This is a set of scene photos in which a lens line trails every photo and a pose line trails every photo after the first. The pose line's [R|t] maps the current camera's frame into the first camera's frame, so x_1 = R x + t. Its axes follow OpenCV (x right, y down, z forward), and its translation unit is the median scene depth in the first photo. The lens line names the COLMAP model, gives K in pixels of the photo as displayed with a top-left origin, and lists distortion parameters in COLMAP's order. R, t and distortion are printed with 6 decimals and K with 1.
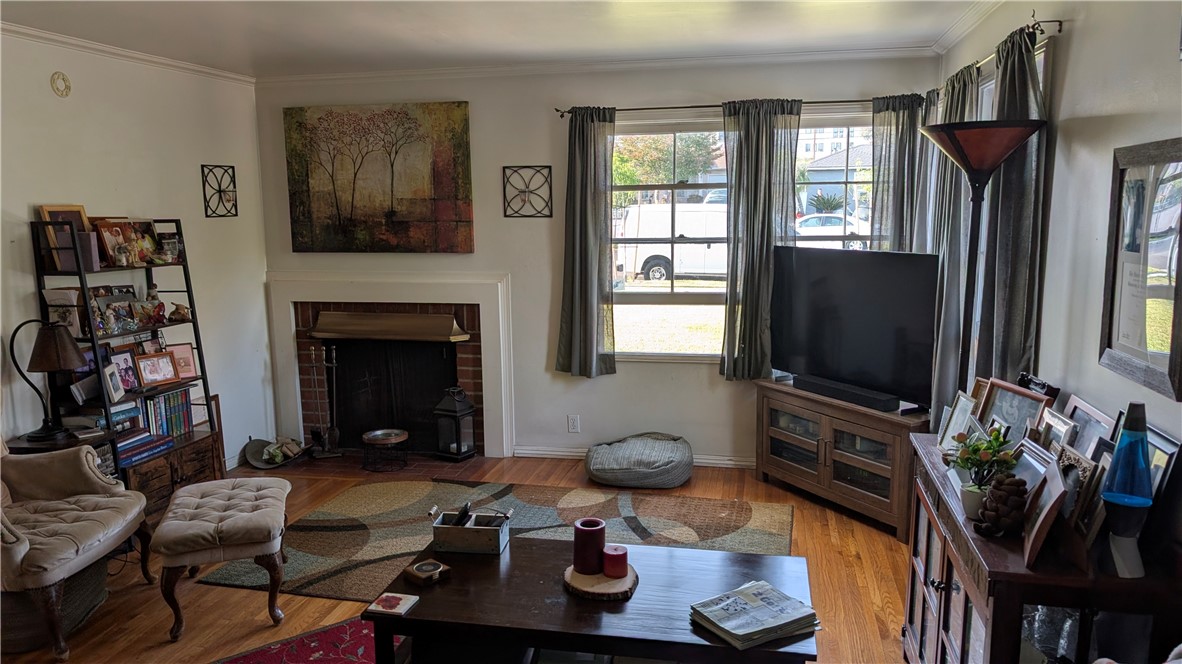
lens RADIAL K [[858.2, 0, 595.8], [0, 858.2, 336.0], [0, 0, 1]] dist [0.016692, -0.015330]
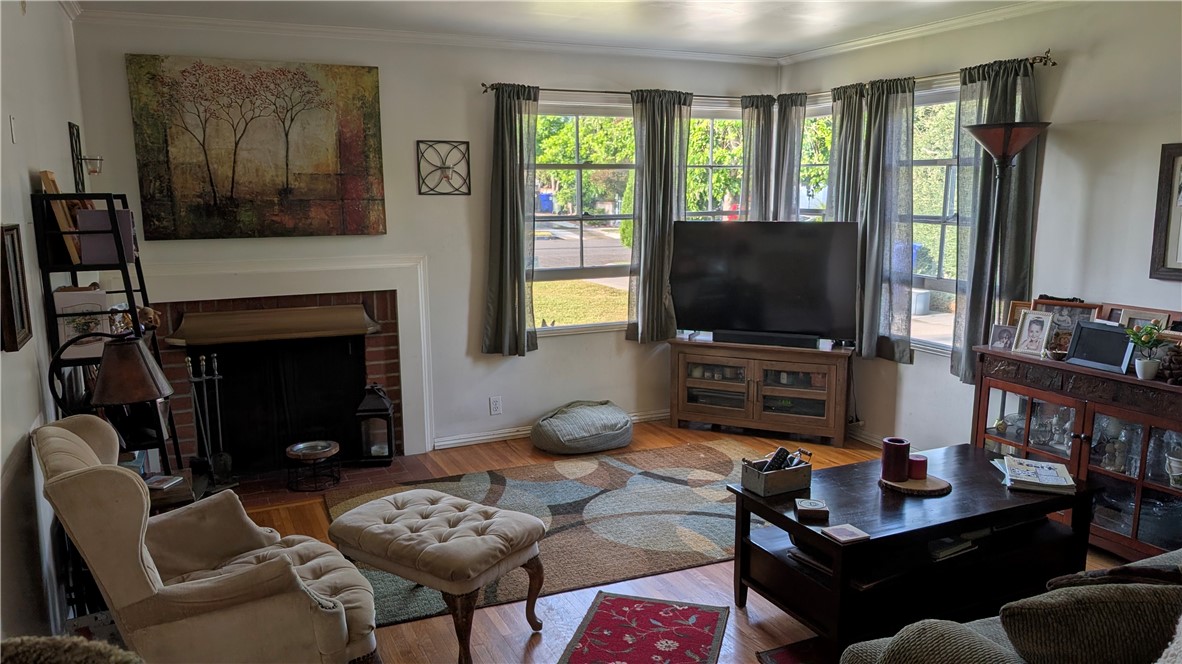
lens RADIAL K [[858.2, 0, 600.2], [0, 858.2, 333.0], [0, 0, 1]] dist [0.016692, -0.015330]
pose [[0.804078, -0.091740, 0.587403, -0.517130], [0.088128, 0.995500, 0.034840, -0.004460], [-0.587956, 0.023752, 0.808544, 0.133239]]
